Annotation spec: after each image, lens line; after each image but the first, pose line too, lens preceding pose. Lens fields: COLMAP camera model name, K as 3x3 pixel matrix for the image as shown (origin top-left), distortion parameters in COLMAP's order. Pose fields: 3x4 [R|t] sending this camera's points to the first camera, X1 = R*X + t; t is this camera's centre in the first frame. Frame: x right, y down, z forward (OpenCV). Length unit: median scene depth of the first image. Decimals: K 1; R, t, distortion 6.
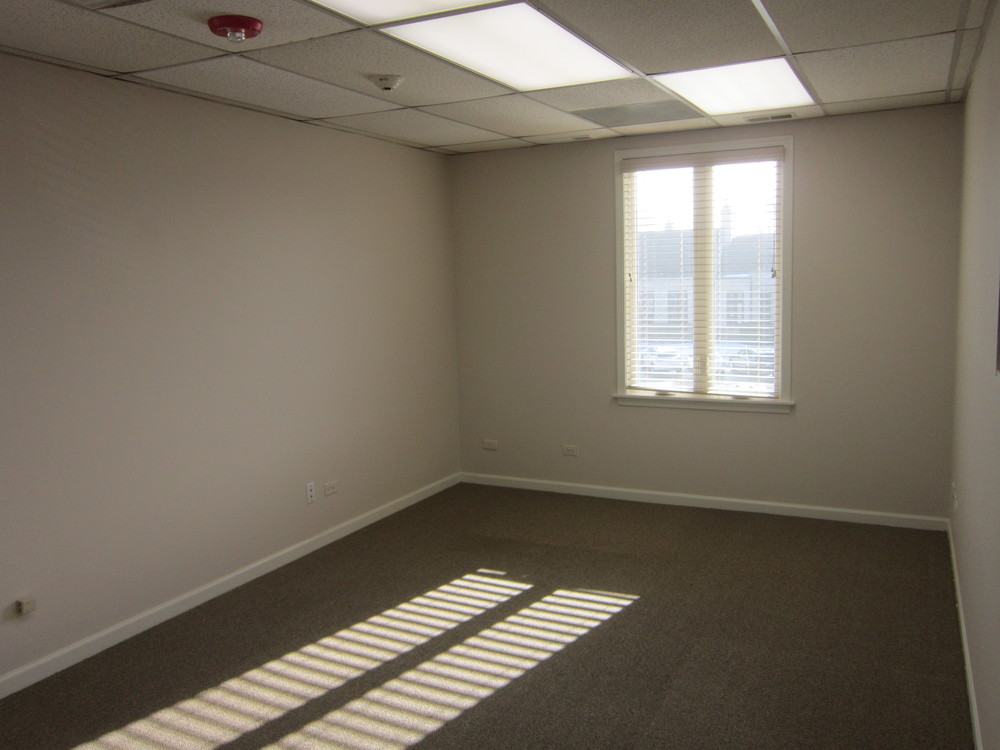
lens RADIAL K [[832.3, 0, 487.9], [0, 832.3, 362.0], [0, 0, 1]] dist [-0.011205, -0.007113]
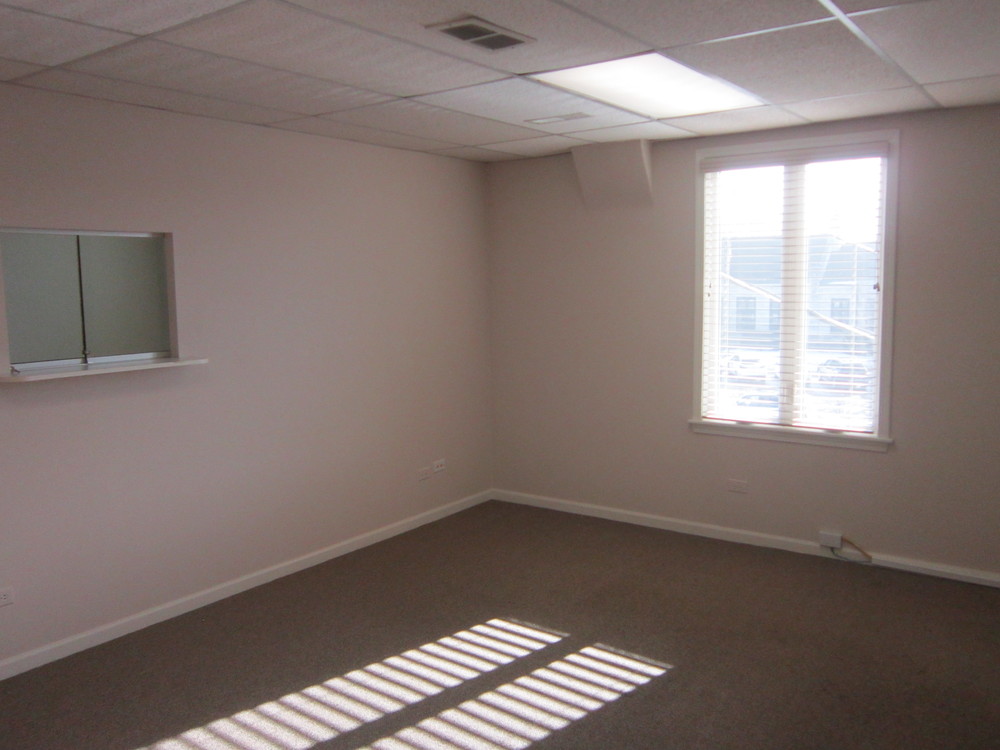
lens RADIAL K [[814.1, 0, 500.0], [0, 814.1, 375.0], [0, 0, 1]] dist [-0.011927, -0.010356]
pose [[0.986543, 0.027646, -0.161148, 0.094932], [-0.025981, 0.999585, 0.012432, -0.017556], [0.161425, -0.008078, 0.986852, 0.104264]]
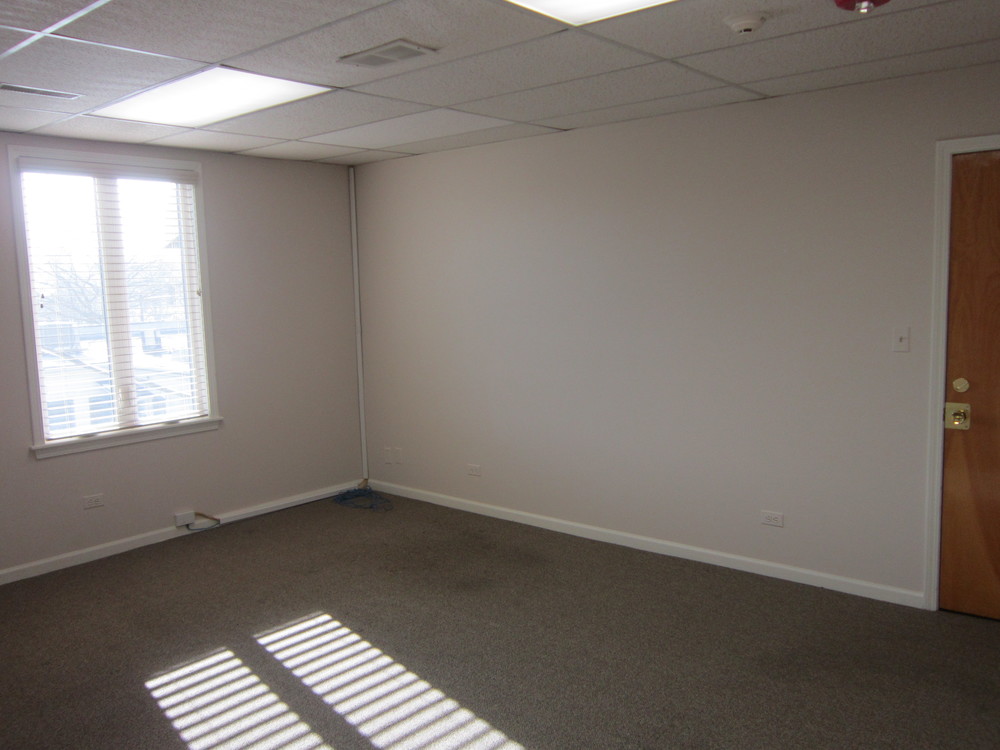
lens RADIAL K [[814.1, 0, 500.0], [0, 814.1, 375.0], [0, 0, 1]] dist [-0.011927, -0.010356]
pose [[0.238395, -0.090138, 0.966976, -0.512385], [0.129049, 0.989794, 0.060449, -0.020387], [-0.962556, 0.110377, 0.247595, 0.384912]]
